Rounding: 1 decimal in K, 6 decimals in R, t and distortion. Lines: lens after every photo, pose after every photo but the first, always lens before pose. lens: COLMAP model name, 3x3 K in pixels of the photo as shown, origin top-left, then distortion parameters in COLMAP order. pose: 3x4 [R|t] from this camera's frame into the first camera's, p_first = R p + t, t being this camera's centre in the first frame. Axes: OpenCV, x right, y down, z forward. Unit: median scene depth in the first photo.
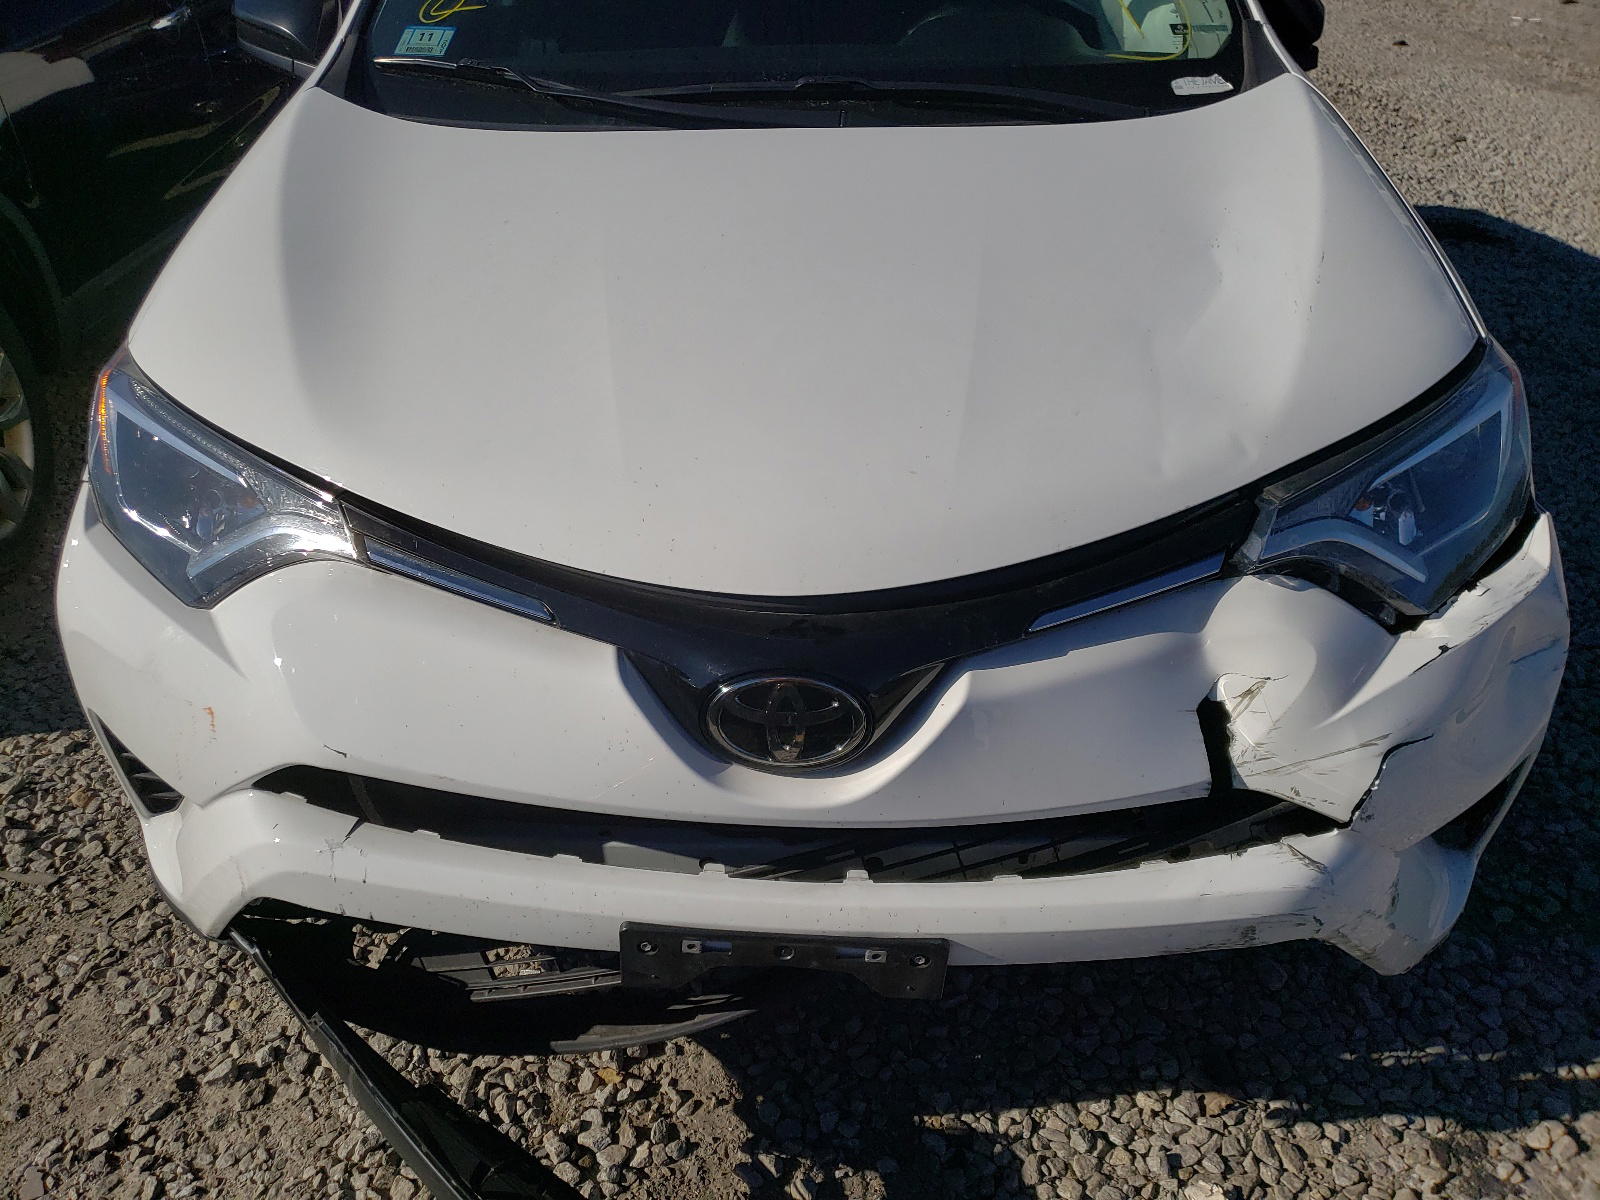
lens RADIAL K [[1329.3, 0, 800.0], [0, 1329.3, 600.0], [0, 0, 1]] dist [0.048722, -0.005140]
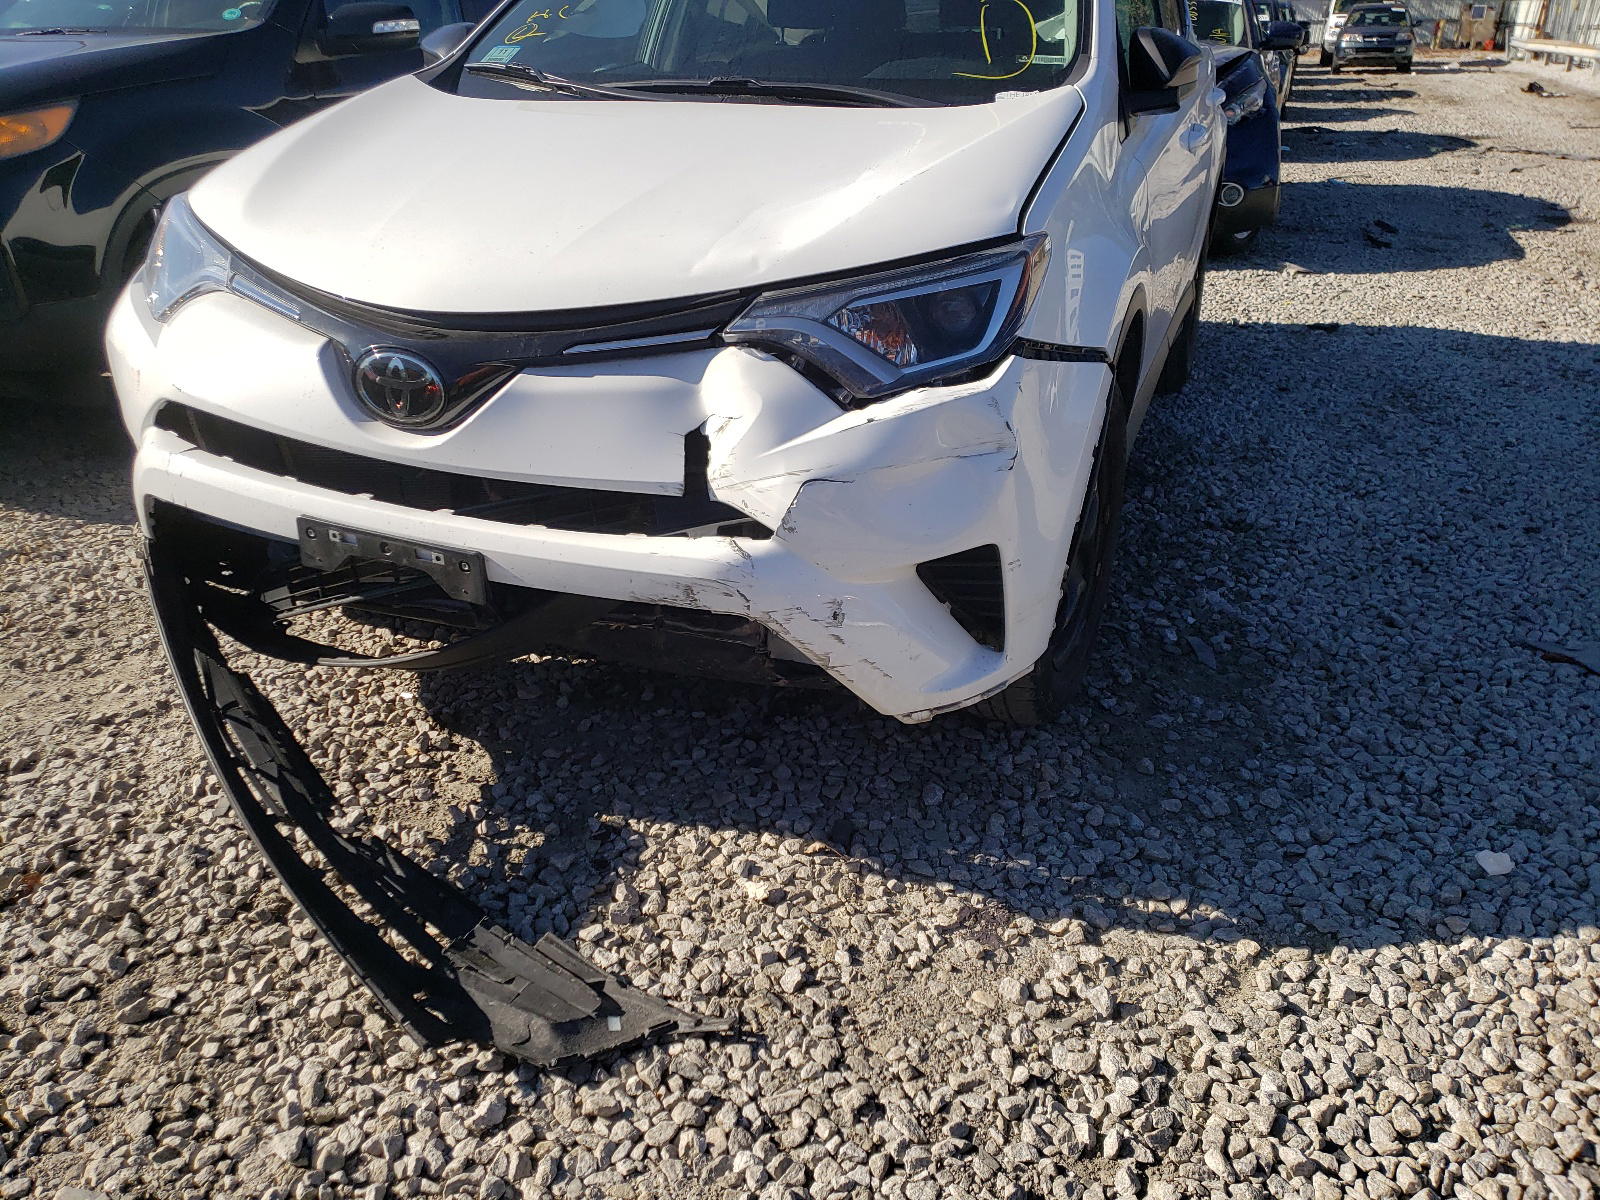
lens RADIAL K [[1329.3, 0, 800.0], [0, 1329.3, 600.0], [0, 0, 1]] dist [0.048722, -0.005140]
pose [[0.944172, 0.149179, -0.293743, 0.852559], [-0.183974, 0.978381, -0.094466, 0.364031], [0.273300, 0.143233, 0.951205, -0.294521]]
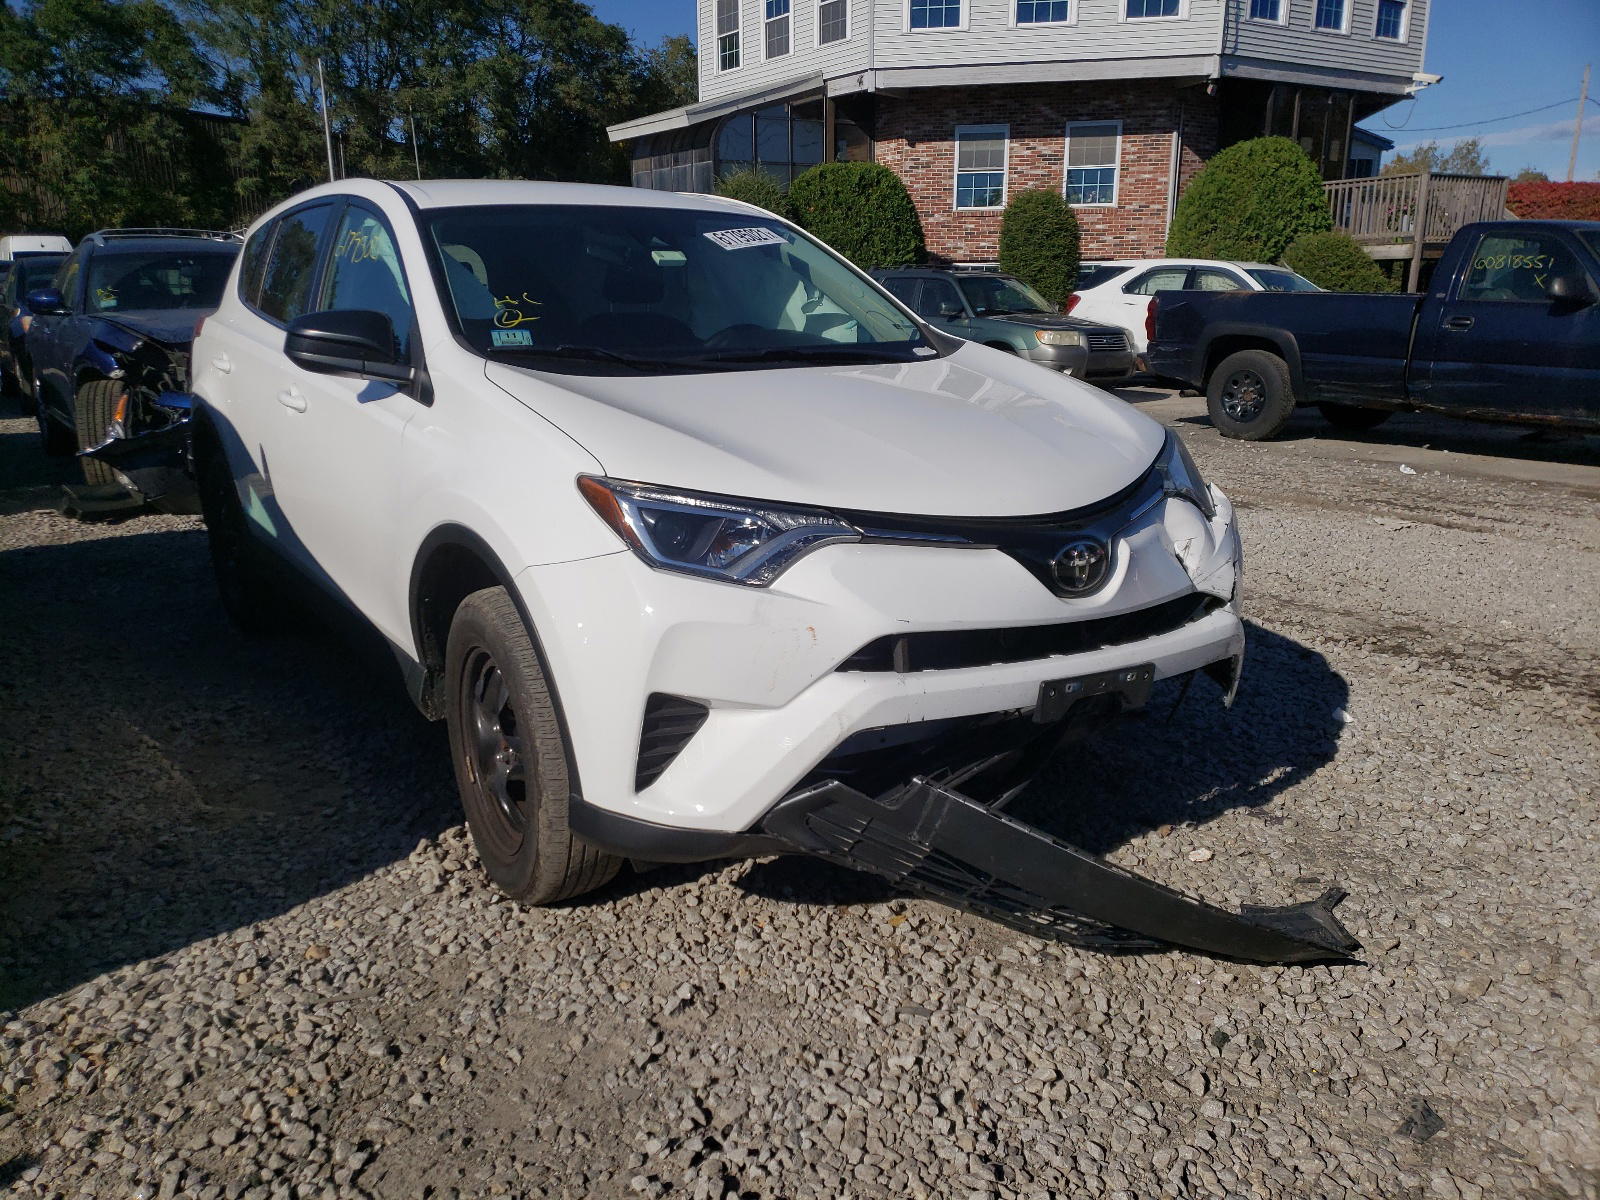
lens RADIAL K [[1329.3, 0, 800.0], [0, 1329.3, 600.0], [0, 0, 1]] dist [0.048722, -0.005140]
pose [[0.786026, -0.126171, 0.605181, -1.494084], [0.312744, 0.925594, -0.213228, 0.415533], [-0.533249, 0.356870, 0.767001, -0.304711]]
